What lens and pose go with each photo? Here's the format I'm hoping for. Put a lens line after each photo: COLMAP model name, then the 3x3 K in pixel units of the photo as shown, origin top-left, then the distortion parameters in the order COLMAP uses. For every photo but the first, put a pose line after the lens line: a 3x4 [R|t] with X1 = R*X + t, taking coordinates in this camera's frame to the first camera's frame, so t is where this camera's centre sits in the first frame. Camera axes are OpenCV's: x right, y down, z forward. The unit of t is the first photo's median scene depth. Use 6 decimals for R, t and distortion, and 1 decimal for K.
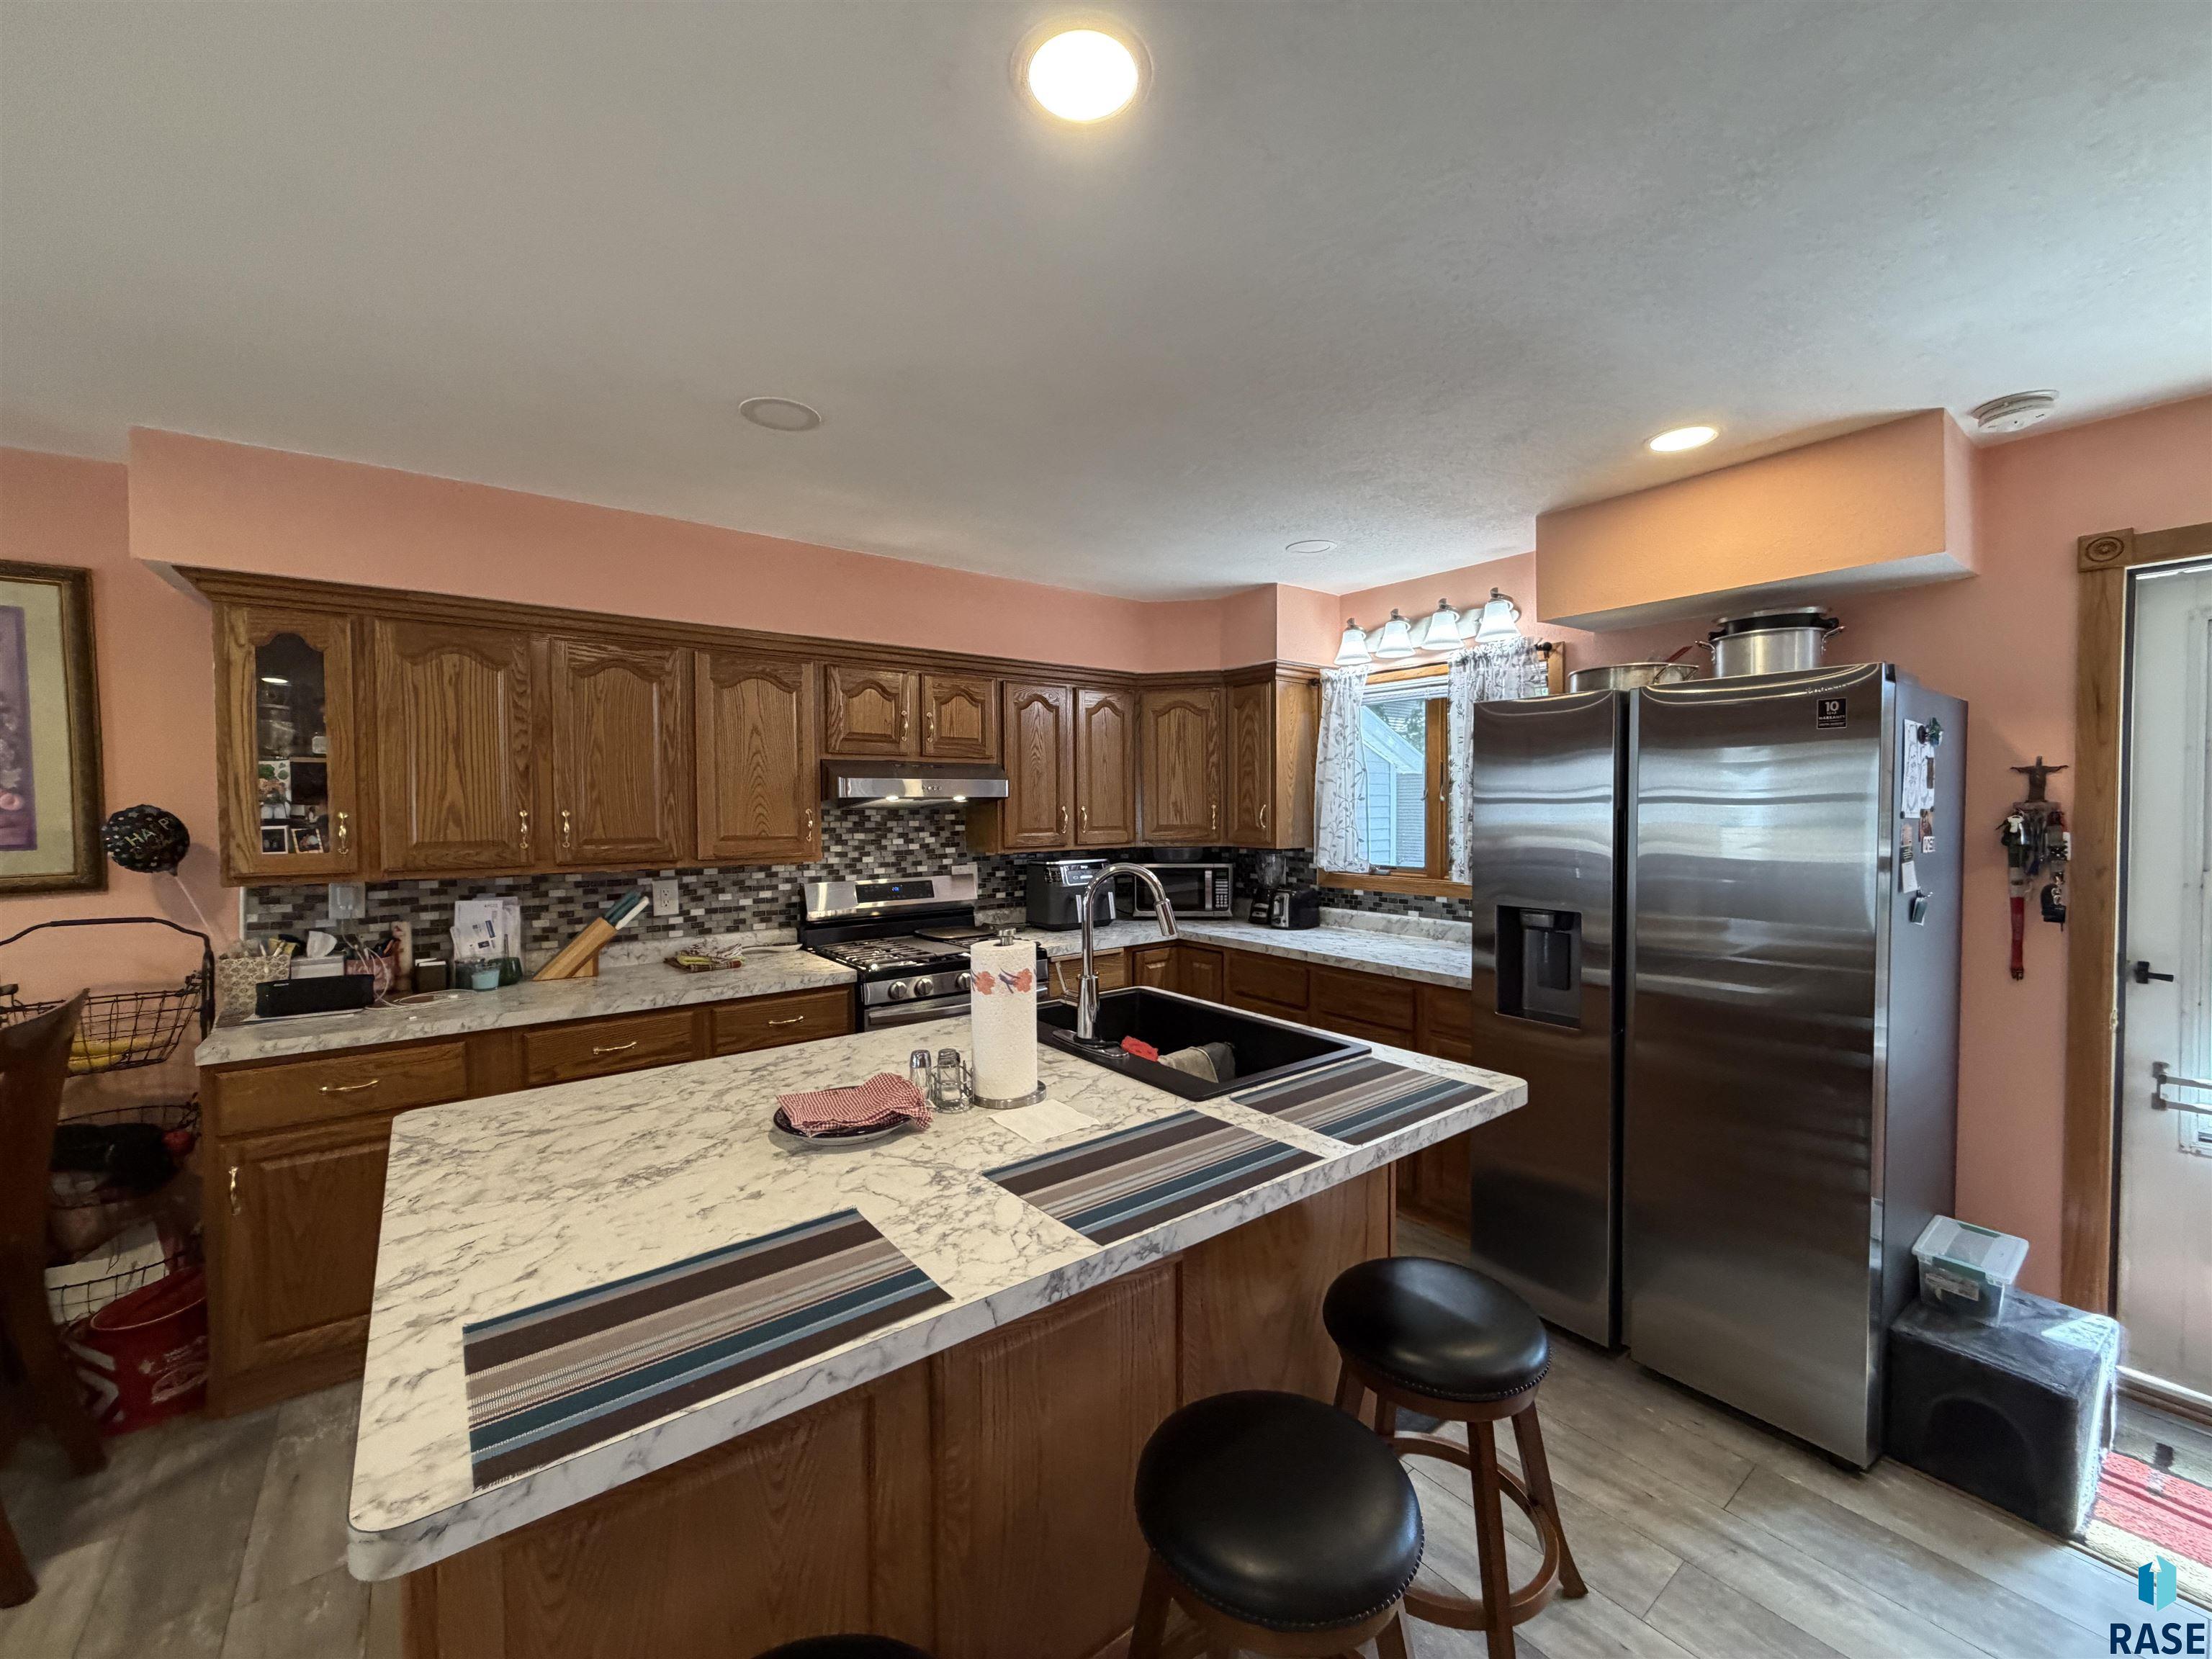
lens RADIAL K [[878.9, 0, 1100.2], [0, 878.9, 829.2], [0, 0, 1]] dist [-0.000658, -0.000165]
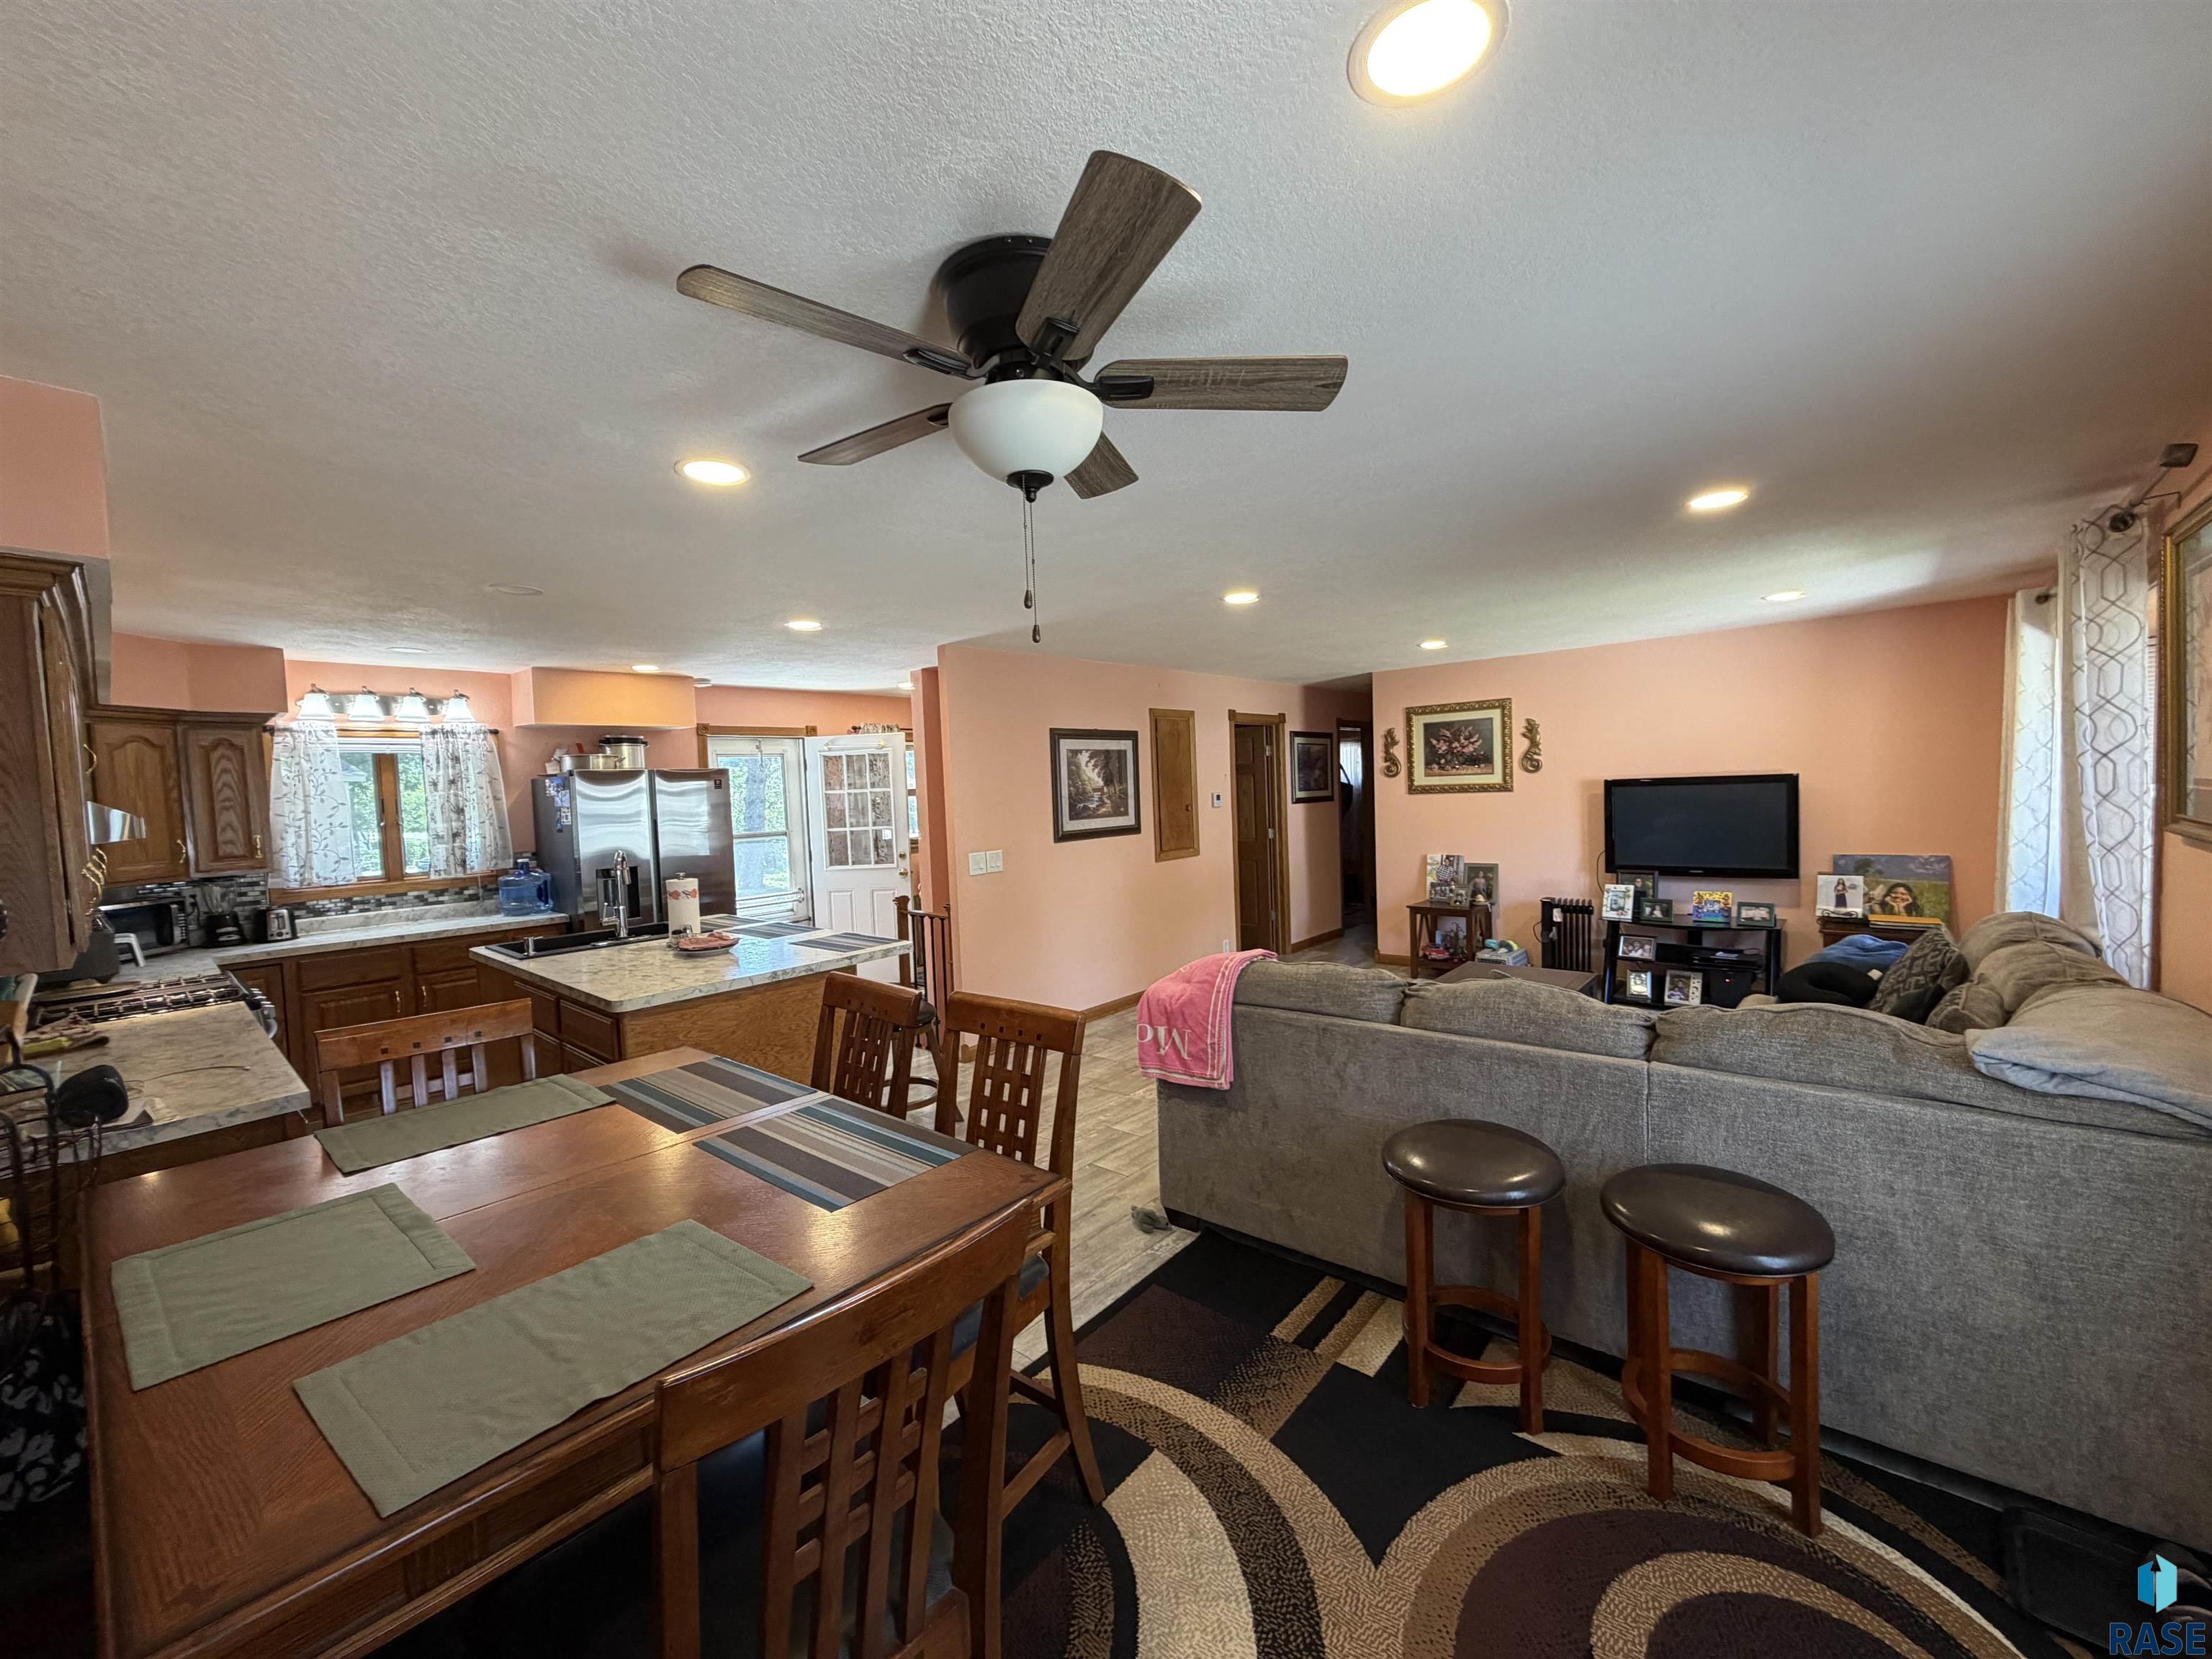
lens RADIAL K [[878.6, 0, 1095.3], [0, 878.6, 829.5], [0, 0, 1]] dist [-0.001483, -0.000187]
pose [[-0.207685, -0.032986, 0.977639, -1.497112], [0.066963, 0.996607, 0.047852, -0.021783], [-0.975901, 0.075404, -0.204772, 0.233060]]
